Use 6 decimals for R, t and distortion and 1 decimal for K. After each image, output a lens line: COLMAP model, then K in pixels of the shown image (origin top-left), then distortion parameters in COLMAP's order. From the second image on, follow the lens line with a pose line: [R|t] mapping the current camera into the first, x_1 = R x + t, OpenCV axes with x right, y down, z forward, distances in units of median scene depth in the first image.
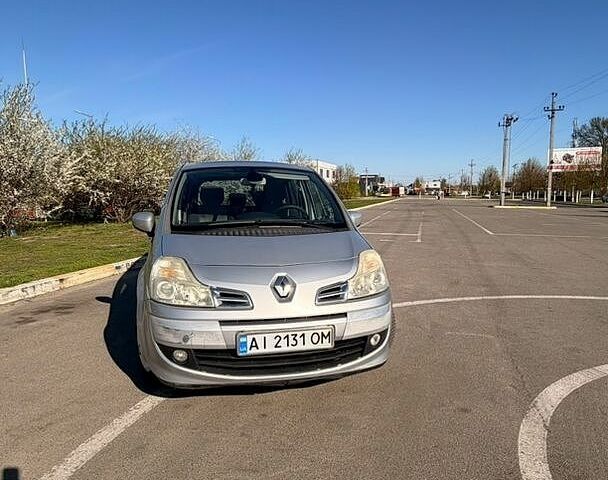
lens RADIAL K [[422.4, 0, 303.0], [0, 422.4, 240.0], [0, 0, 1]] dist [-0.002242, 0.001247]
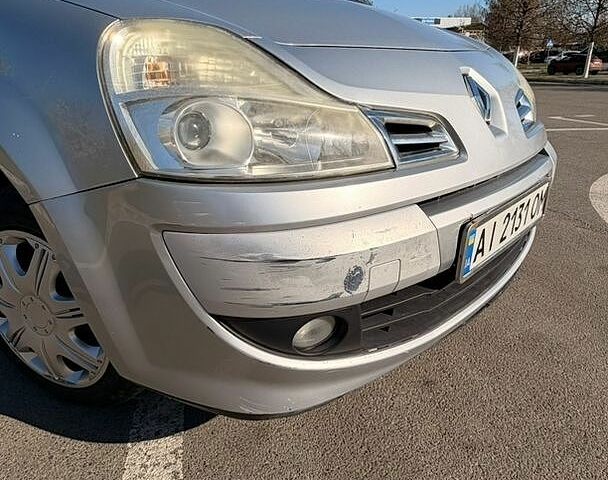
lens RADIAL K [[422.4, 0, 303.8], [0, 422.4, 238.0], [0, 0, 1]] dist [-0.002242, 0.001247]
pose [[0.828374, -0.212272, 0.518399, -0.448603], [0.050681, 0.950027, 0.308026, 0.108480], [-0.557878, -0.228888, 0.797736, 0.768503]]
